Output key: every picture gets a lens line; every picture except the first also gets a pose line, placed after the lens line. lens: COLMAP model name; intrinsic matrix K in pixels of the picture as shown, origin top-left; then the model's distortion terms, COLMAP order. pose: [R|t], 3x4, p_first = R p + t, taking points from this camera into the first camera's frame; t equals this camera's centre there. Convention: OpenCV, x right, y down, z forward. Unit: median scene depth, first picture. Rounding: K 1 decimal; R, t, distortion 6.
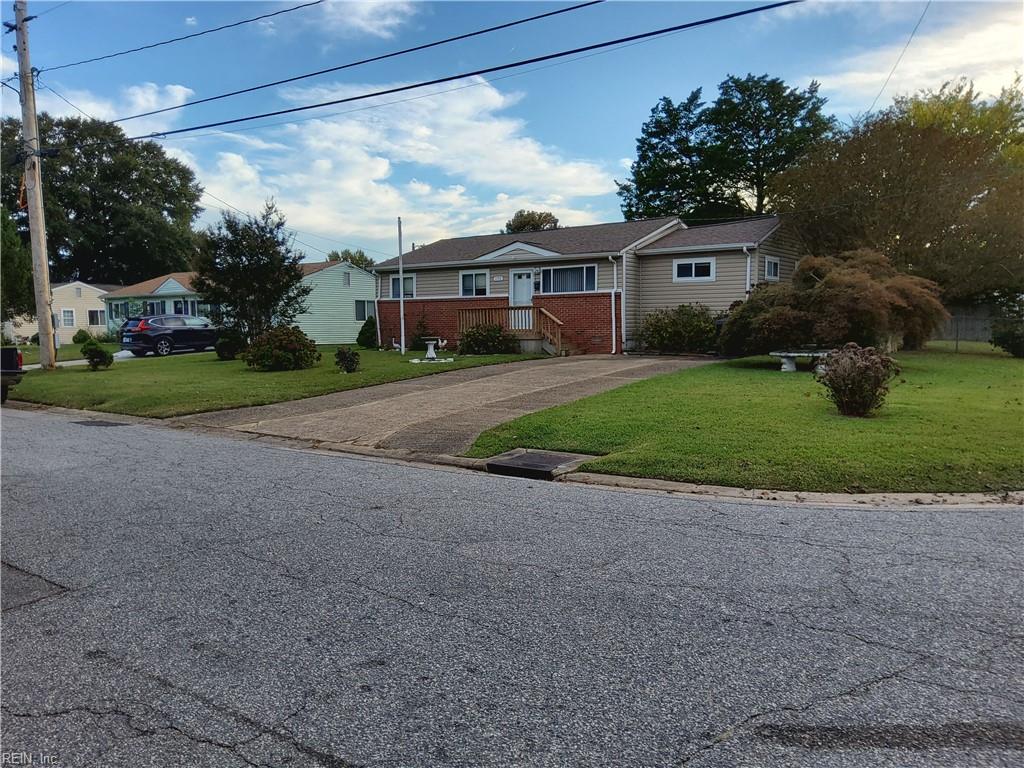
lens RADIAL K [[765.0, 0, 512.0], [0, 765.0, 384.0], [0, 0, 1]] dist [-0.108387, -0.001618]
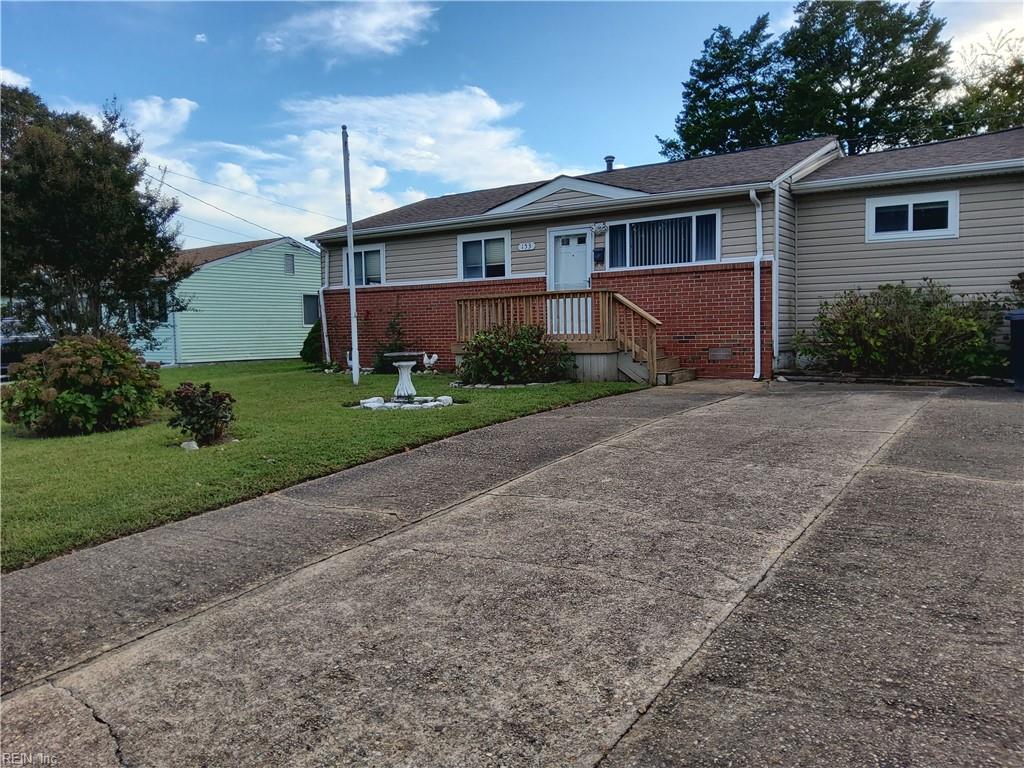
lens RADIAL K [[765.0, 0, 512.0], [0, 765.0, 384.0], [0, 0, 1]] dist [-0.108387, -0.001618]
pose [[0.999832, -0.014694, 0.010921, -0.037360], [0.014756, 0.999875, -0.005639, -0.032575], [-0.010837, 0.005799, 0.999924, 0.440268]]
